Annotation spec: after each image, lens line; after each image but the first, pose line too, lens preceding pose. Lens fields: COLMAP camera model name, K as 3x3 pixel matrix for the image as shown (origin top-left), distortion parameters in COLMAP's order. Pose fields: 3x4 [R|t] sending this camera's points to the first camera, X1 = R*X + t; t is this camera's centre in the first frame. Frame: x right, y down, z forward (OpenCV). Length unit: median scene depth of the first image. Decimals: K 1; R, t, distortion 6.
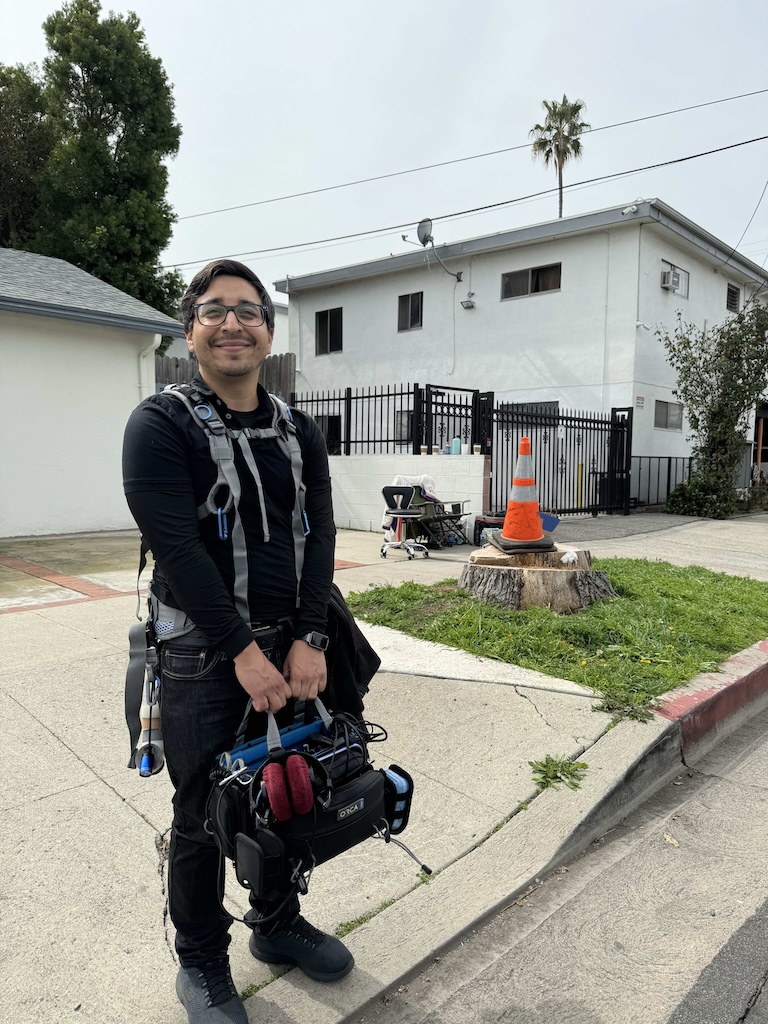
lens RADIAL K [[757.6, 0, 384.0], [0, 757.6, 512.0], [0, 0, 1]] dist [-0.009699, -0.005430]
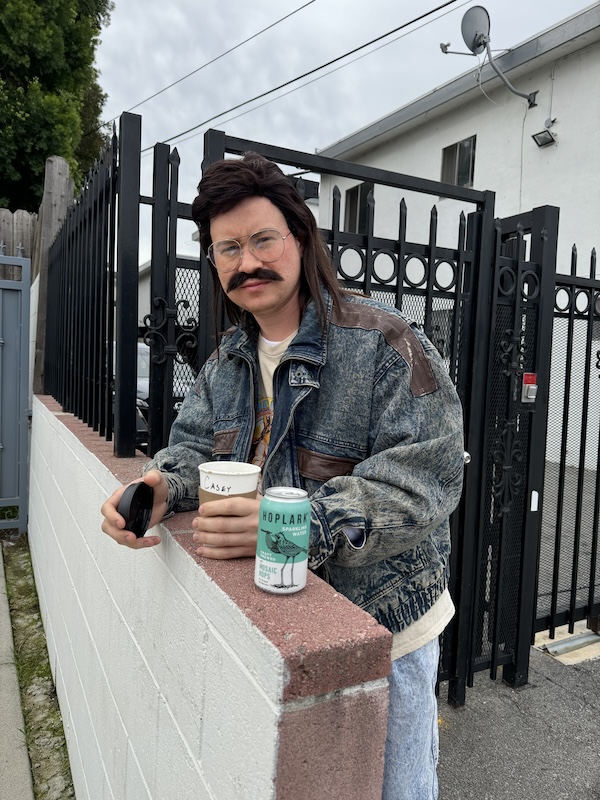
lens RADIAL K [[591.9, 0, 300.0], [0, 591.9, 400.0], [0, 0, 1]] dist [-0.009699, -0.005430]
pose [[0.950096, 0.043437, -0.308920, 0.079668], [-0.044611, 0.998999, 0.003268, -0.053517], [0.308752, 0.010677, 0.951083, 0.485415]]
